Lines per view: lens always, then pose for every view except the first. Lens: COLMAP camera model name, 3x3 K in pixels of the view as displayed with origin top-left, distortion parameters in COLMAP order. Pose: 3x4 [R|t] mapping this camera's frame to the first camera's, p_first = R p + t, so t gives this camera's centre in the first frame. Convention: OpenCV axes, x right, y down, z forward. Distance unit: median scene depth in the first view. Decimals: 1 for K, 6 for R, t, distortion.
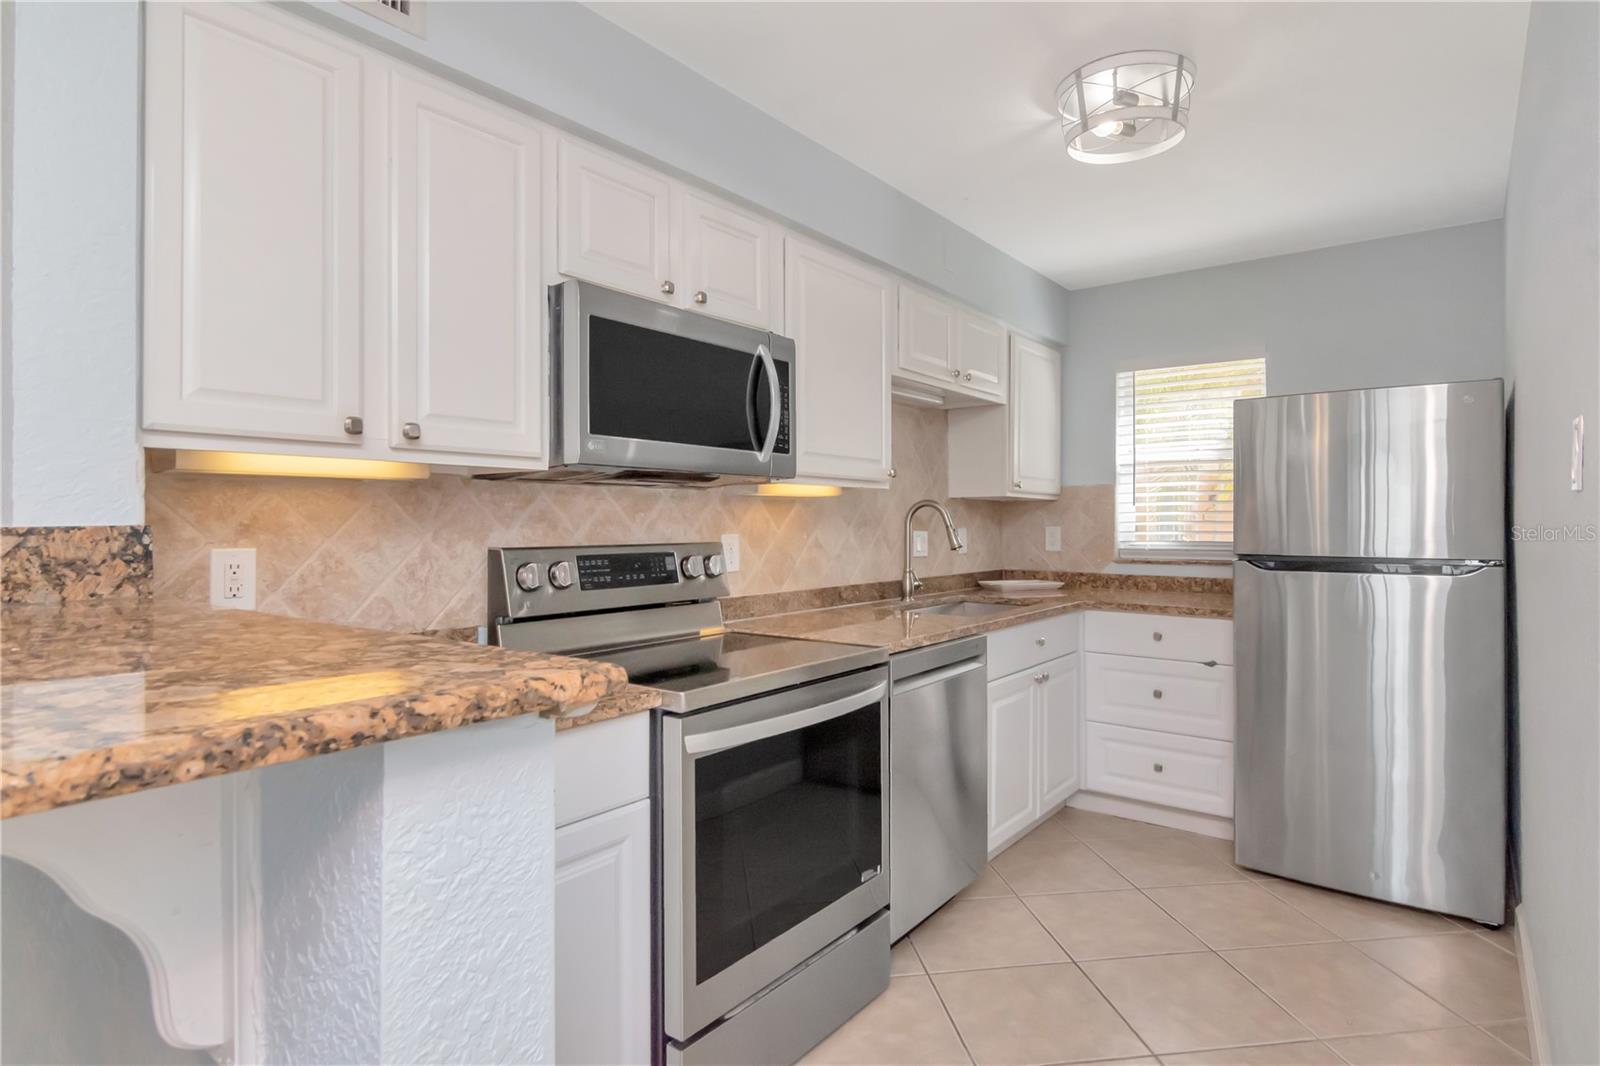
lens RADIAL K [[849.2, 0, 800.6], [0, 849.2, 513.6], [0, 0, 1]] dist [-0.000725, -0.000162]
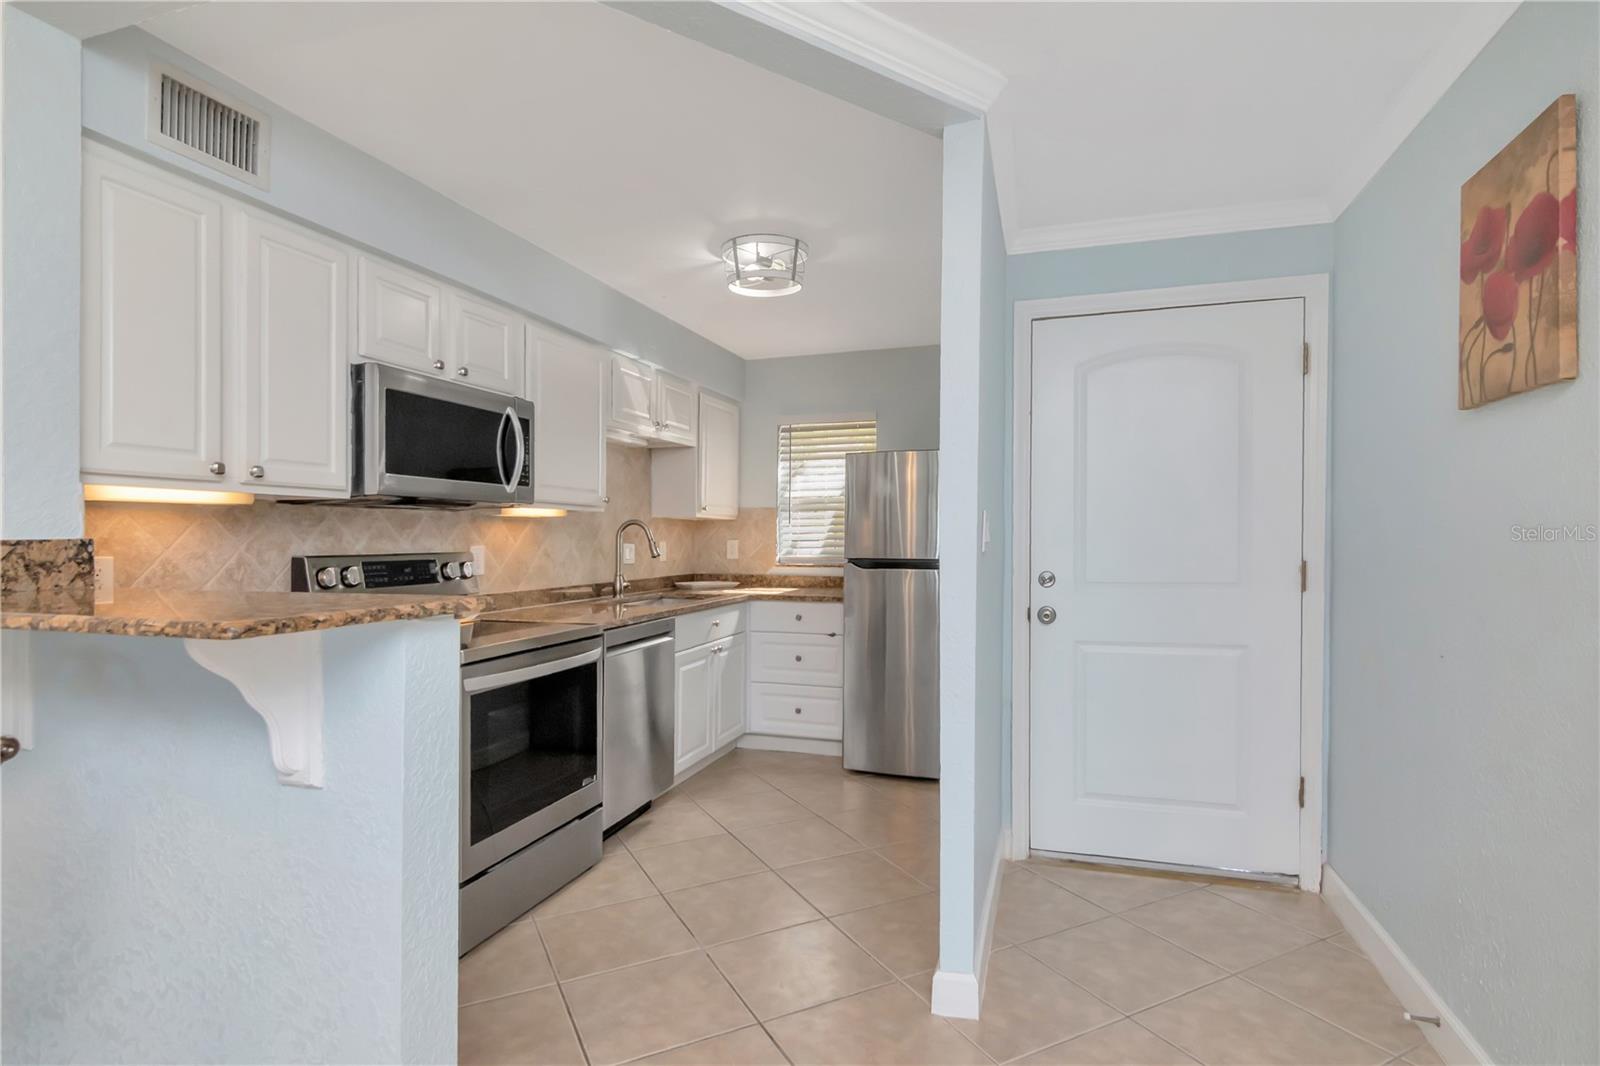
lens RADIAL K [[805.0, 0, 802.9], [0, 805.0, 511.5], [0, 0, 1]] dist [0.001290, -0.000280]
pose [[0.940406, 0.010540, 0.339892, -0.042016], [-0.003368, 0.999759, -0.021684, -0.003996], [-0.340038, 0.019247, 0.940215, -0.385723]]
